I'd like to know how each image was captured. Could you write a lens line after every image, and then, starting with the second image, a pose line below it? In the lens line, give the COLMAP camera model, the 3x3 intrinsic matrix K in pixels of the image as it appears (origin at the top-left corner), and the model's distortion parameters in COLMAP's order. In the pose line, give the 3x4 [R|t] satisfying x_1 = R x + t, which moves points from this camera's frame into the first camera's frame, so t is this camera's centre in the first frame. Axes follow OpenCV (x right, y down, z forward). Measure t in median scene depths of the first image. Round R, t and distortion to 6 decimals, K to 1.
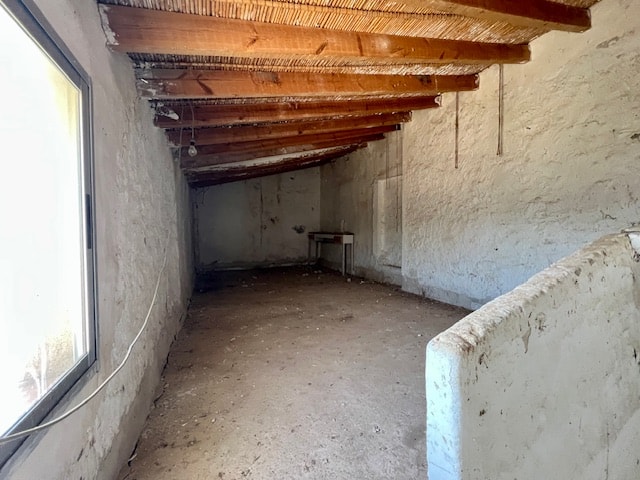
lens RADIAL K [[257.1, 0, 319.7], [0, 257.1, 239.3], [0, 0, 1]] dist [-0.002771, 0.000726]
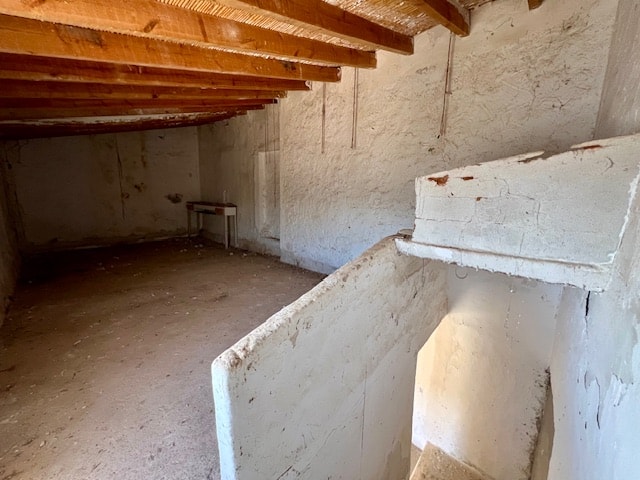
lens RADIAL K [[257.1, 0, 319.7], [0, 257.1, 239.3], [0, 0, 1]] dist [-0.002771, 0.000726]
pose [[0.921290, -0.045332, 0.386225, 0.087096], [-0.011259, 0.989657, 0.143014, -0.080471], [-0.388714, -0.136106, 0.911250, -0.064278]]
